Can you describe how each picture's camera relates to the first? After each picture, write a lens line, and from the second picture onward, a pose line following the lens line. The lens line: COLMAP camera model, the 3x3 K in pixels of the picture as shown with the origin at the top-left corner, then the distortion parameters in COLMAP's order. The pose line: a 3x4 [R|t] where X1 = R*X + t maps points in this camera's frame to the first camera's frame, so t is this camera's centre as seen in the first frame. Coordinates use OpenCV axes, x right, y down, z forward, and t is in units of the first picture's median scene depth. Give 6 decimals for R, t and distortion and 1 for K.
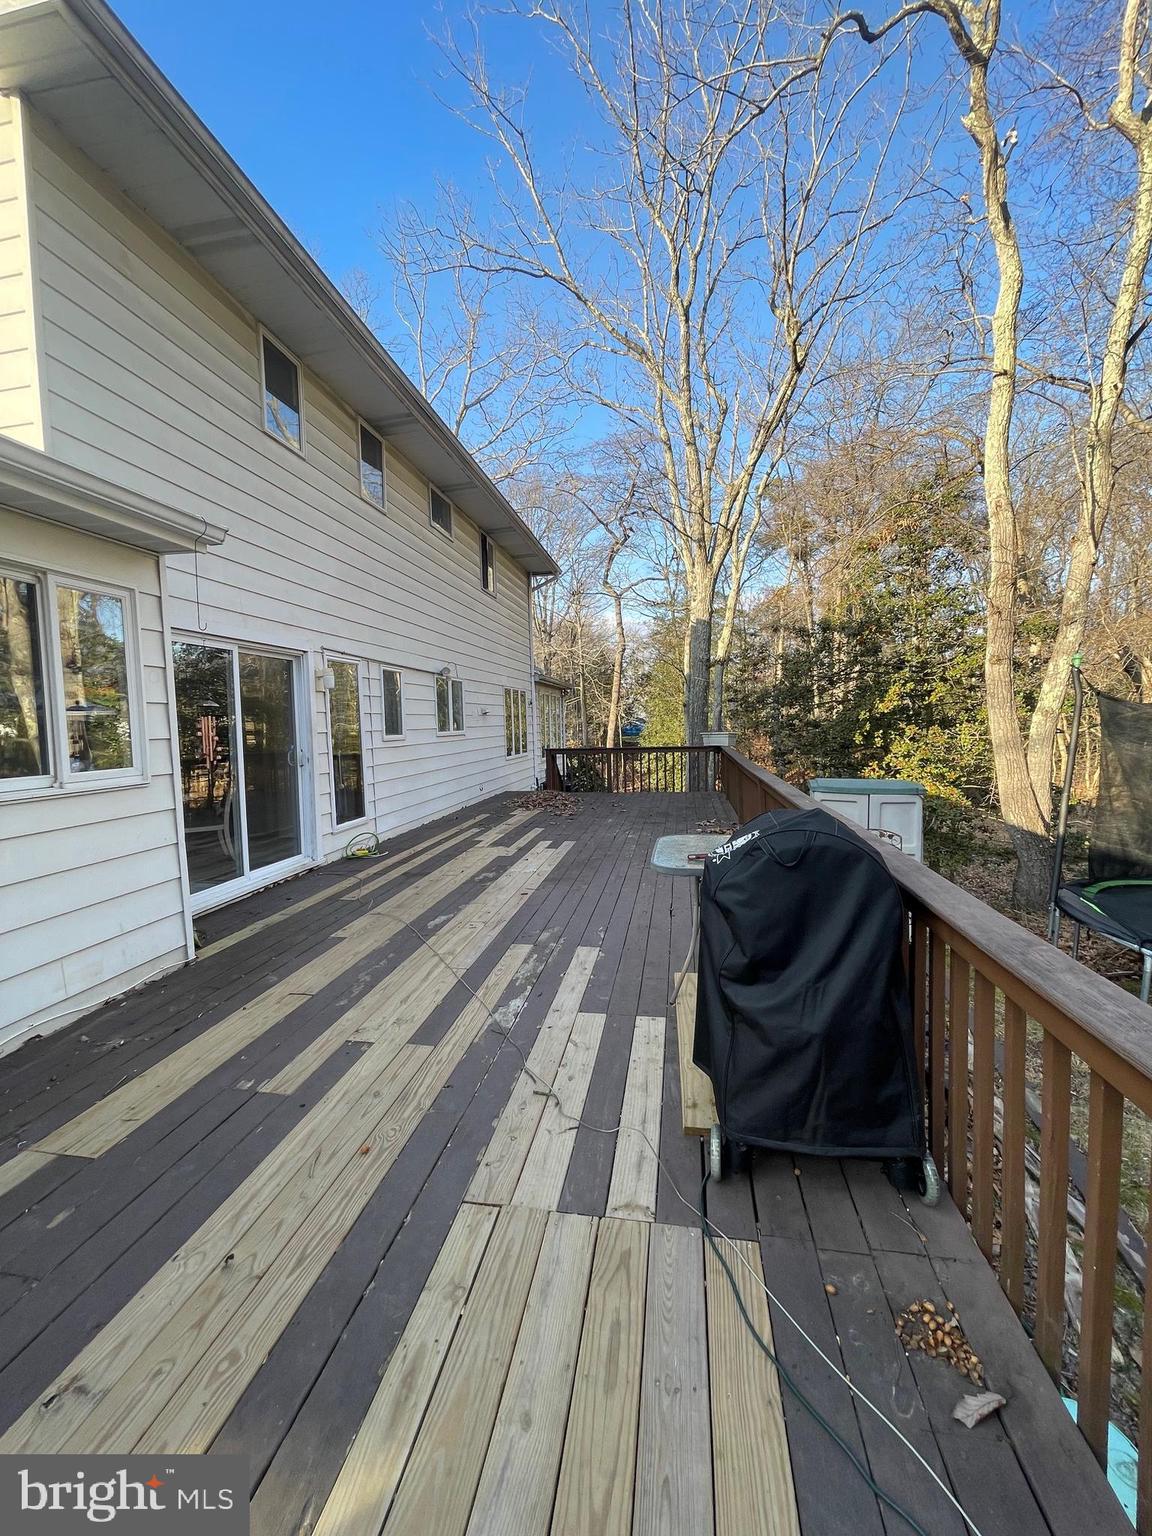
lens RADIAL K [[611.8, 0, 576.0], [0, 611.8, 768.0], [0, 0, 1]] dist [-0.006838, -0.000202]
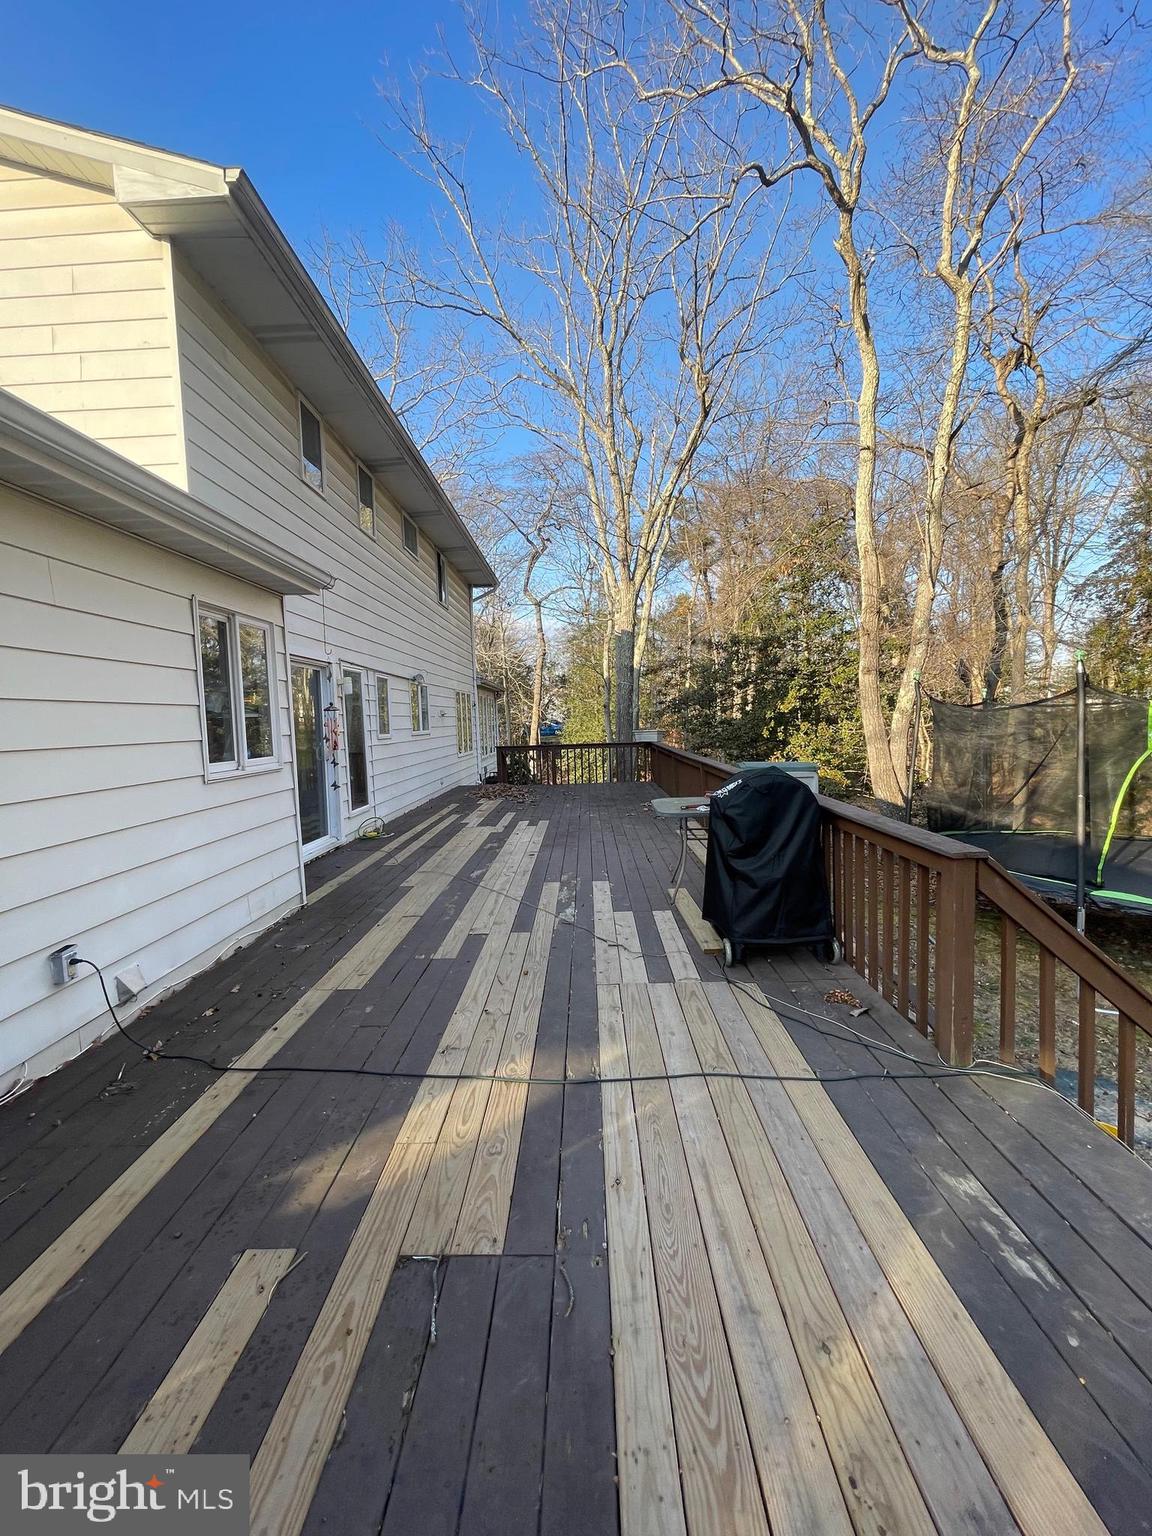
lens RADIAL K [[611.8, 0, 576.0], [0, 611.8, 768.0], [0, 0, 1]] dist [-0.006838, -0.000202]
pose [[0.988039, -0.018765, 0.153058, -0.111727], [0.018945, 0.999820, 0.000284, 0.014981], [-0.153036, 0.002620, 0.988217, -0.170835]]
